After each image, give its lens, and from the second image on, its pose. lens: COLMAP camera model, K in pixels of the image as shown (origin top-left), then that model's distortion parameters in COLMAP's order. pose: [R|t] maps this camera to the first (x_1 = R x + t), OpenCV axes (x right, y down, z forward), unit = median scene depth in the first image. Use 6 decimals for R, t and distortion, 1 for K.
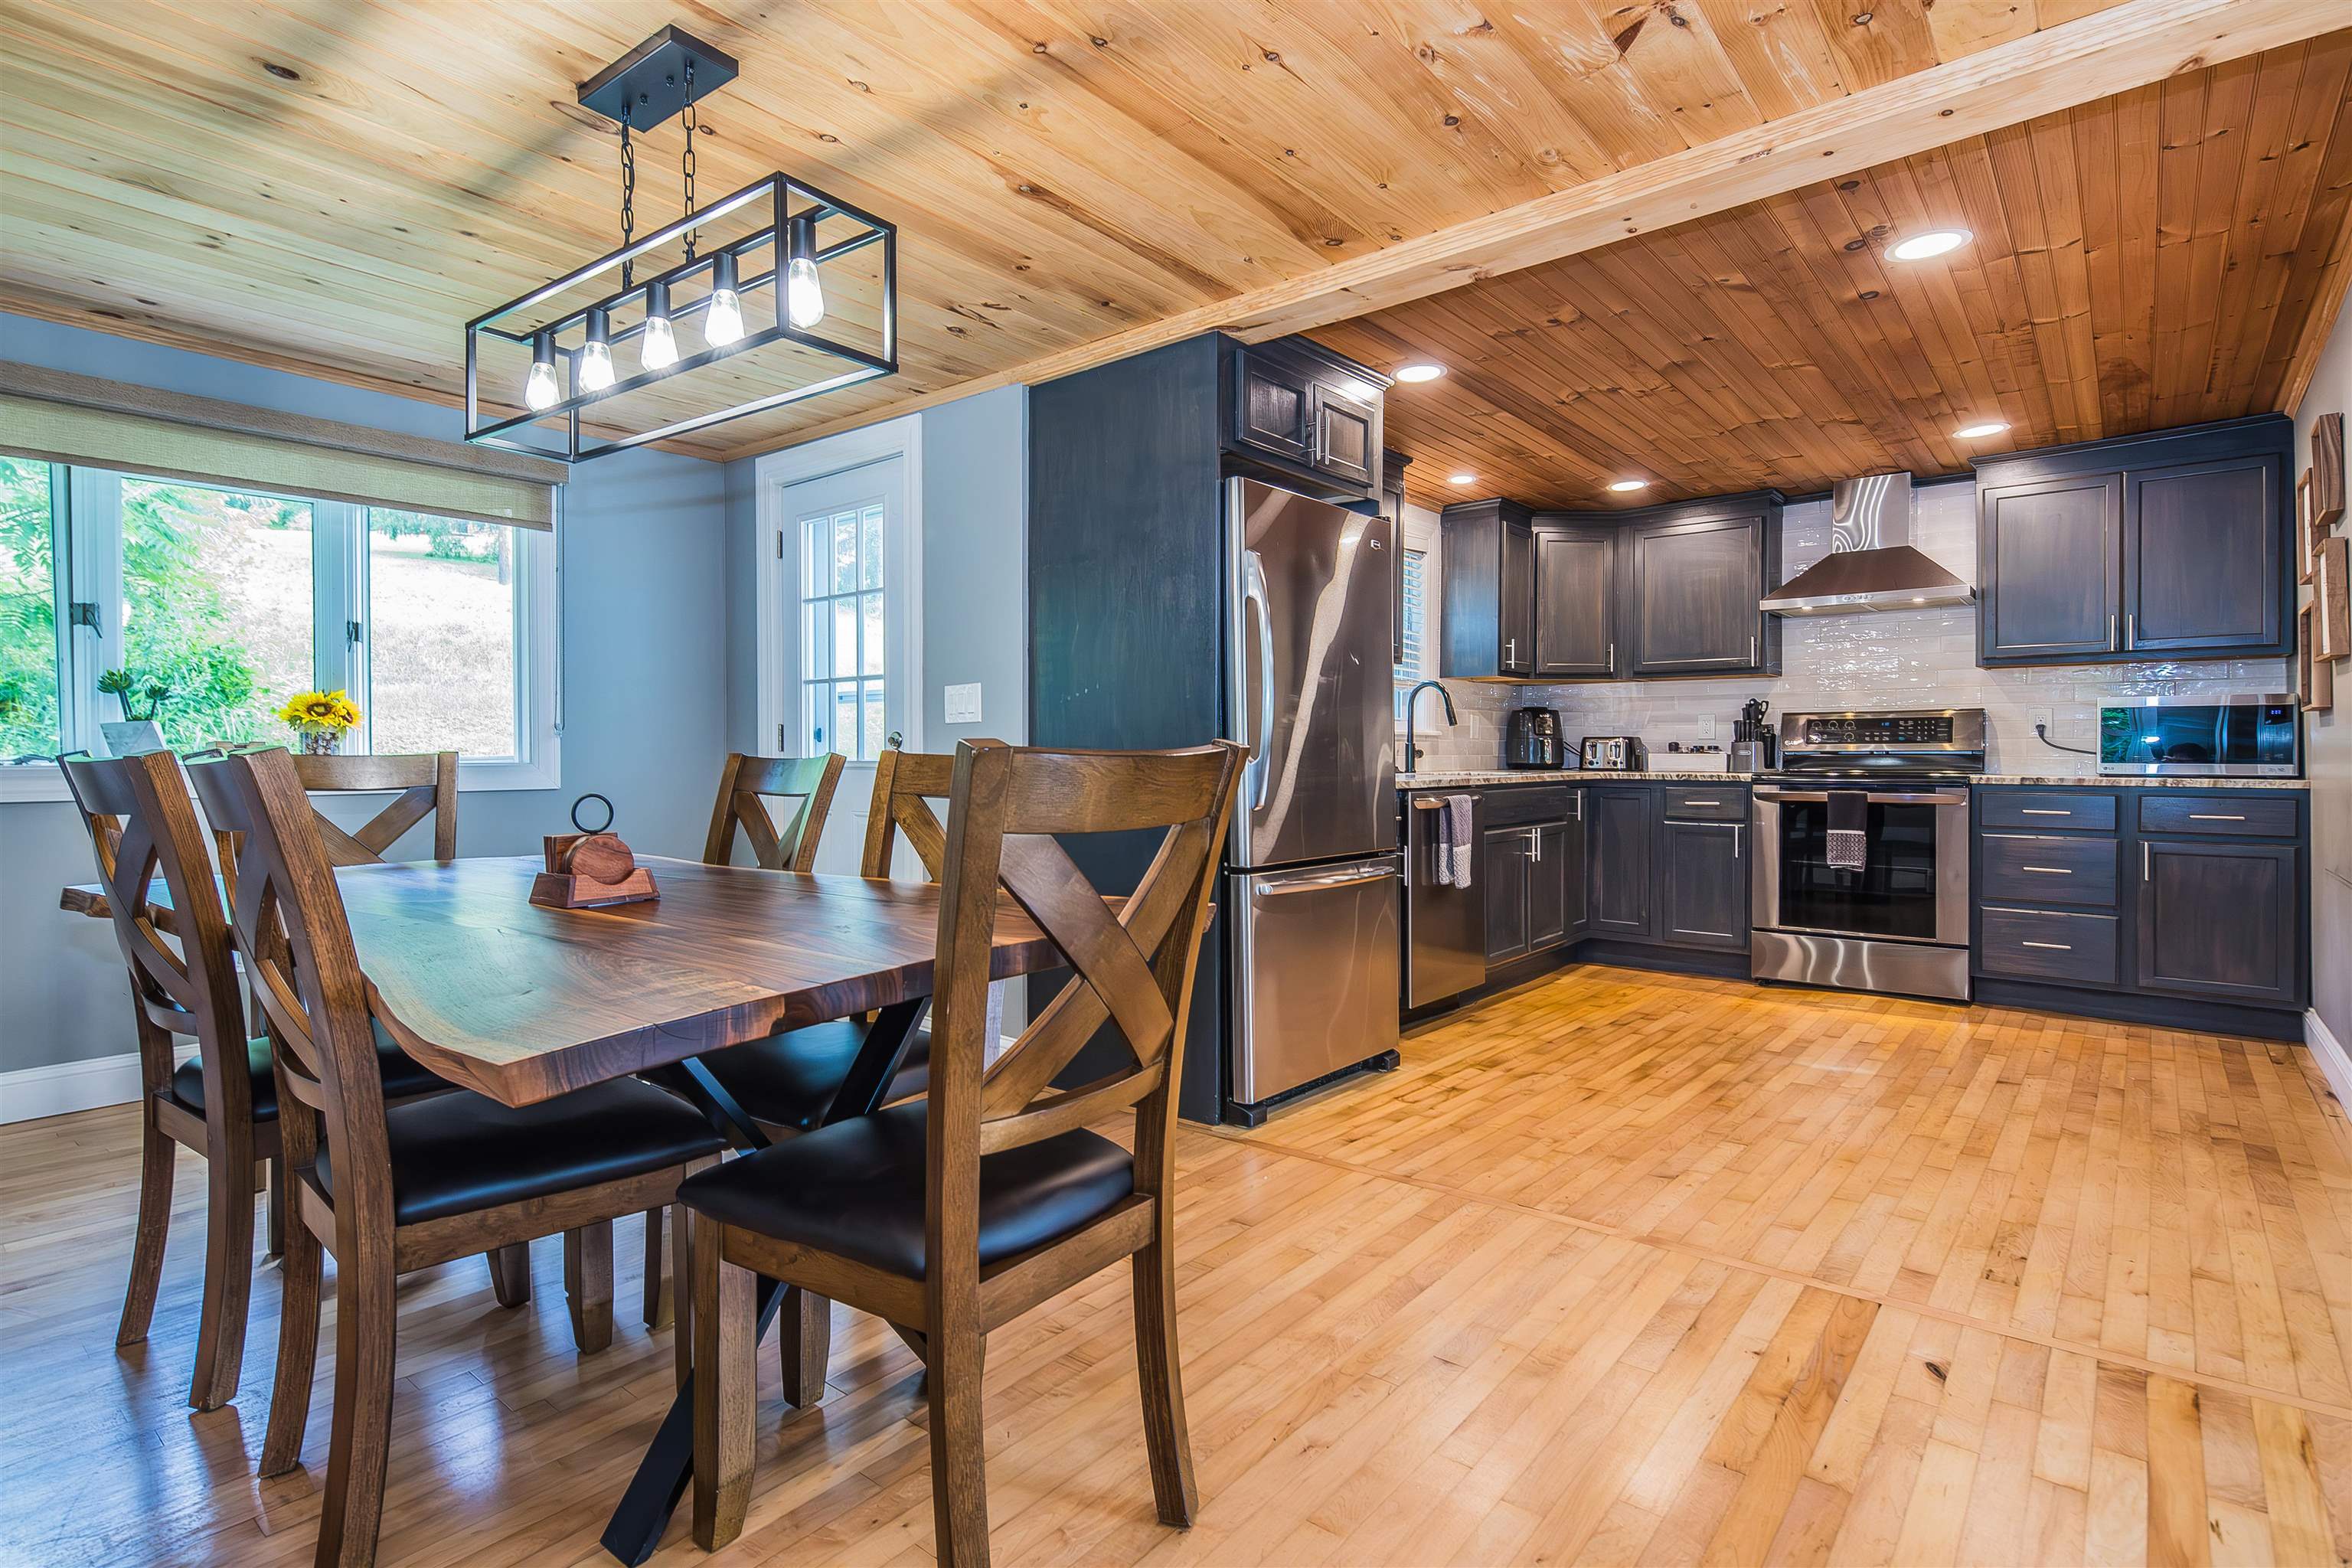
lens RADIAL K [[1161.0, 0, 1165.9], [0, 1161.0, 782.0], [0, 0, 1]] dist [0.007854, -0.003045]
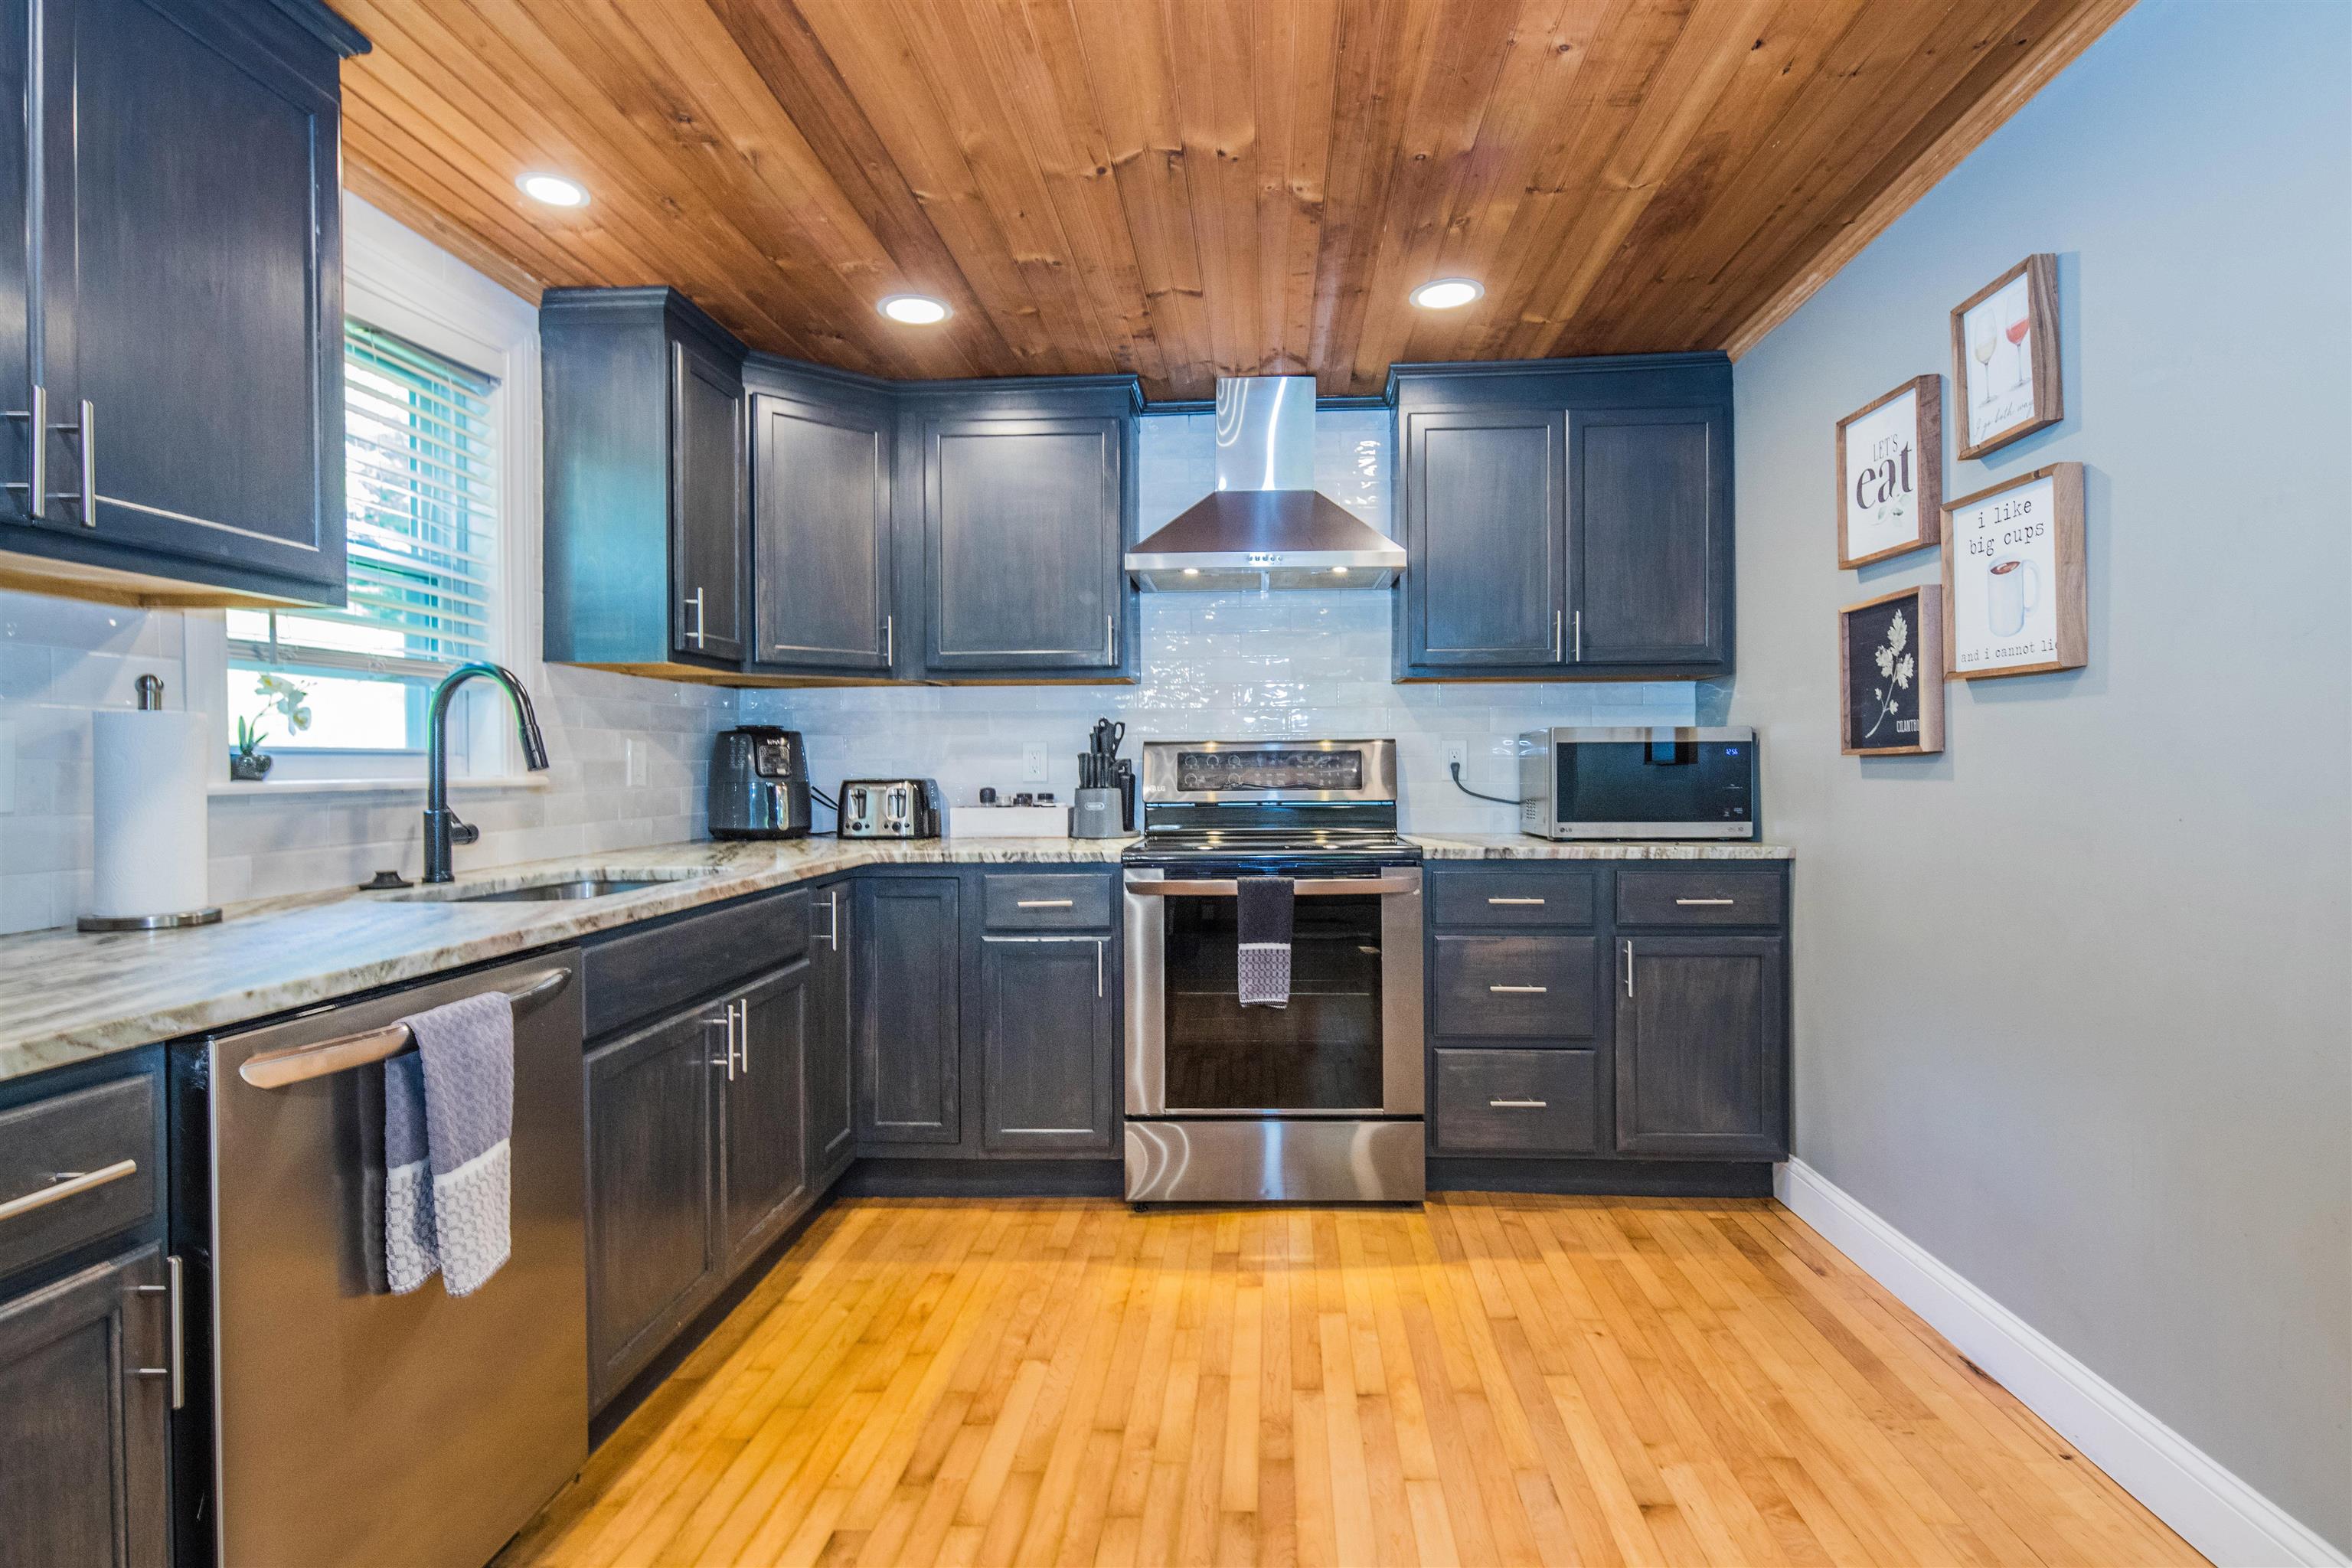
lens RADIAL K [[1161.0, 0, 1070.7], [0, 1161.0, 790.1], [0, 0, 1]] dist [0.007854, -0.003045]
pose [[0.862683, -0.011252, 0.505620, 0.192520], [0.012496, 0.999921, 0.000931, -0.037393], [-0.505591, 0.005516, 0.862756, 0.519511]]
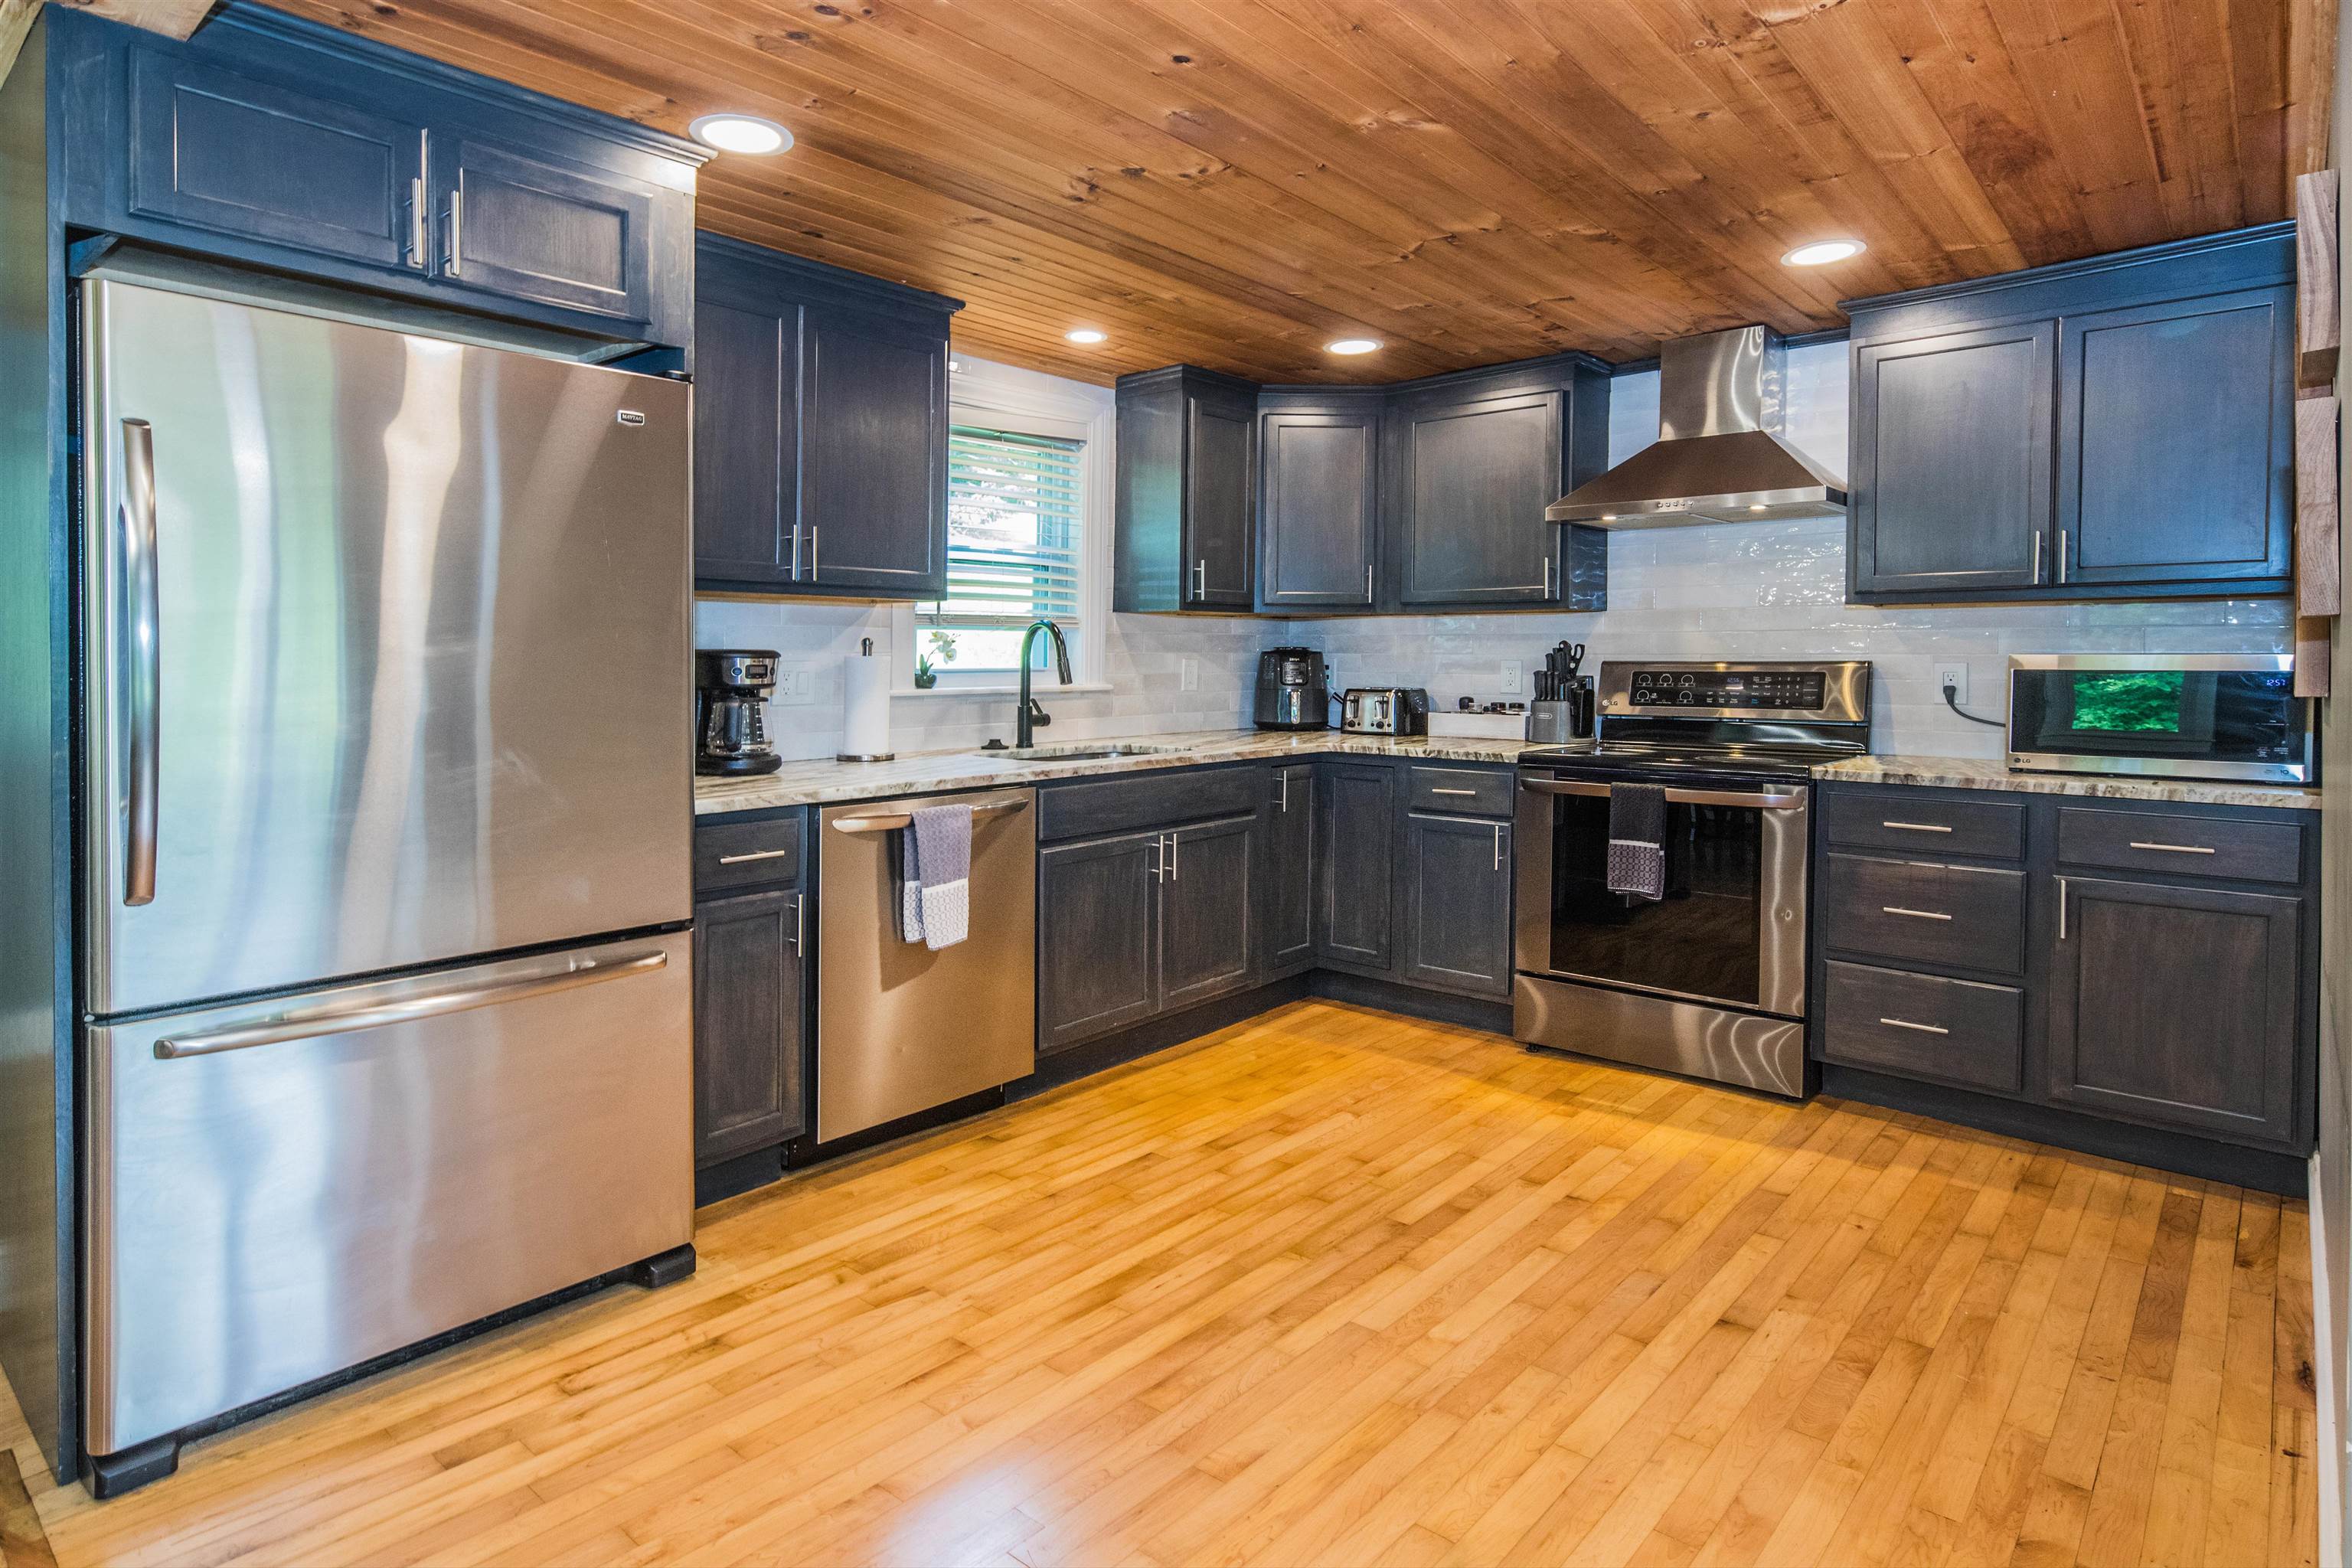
lens RADIAL K [[1161.0, 0, 1228.9], [0, 1161.0, 671.8], [0, 0, 1]] dist [0.007854, -0.003045]
pose [[0.998540, 0.010628, -0.052964, 0.366478], [-0.010764, 0.999939, -0.002272, -0.052797], [0.052936, 0.002839, 0.998594, 0.290414]]
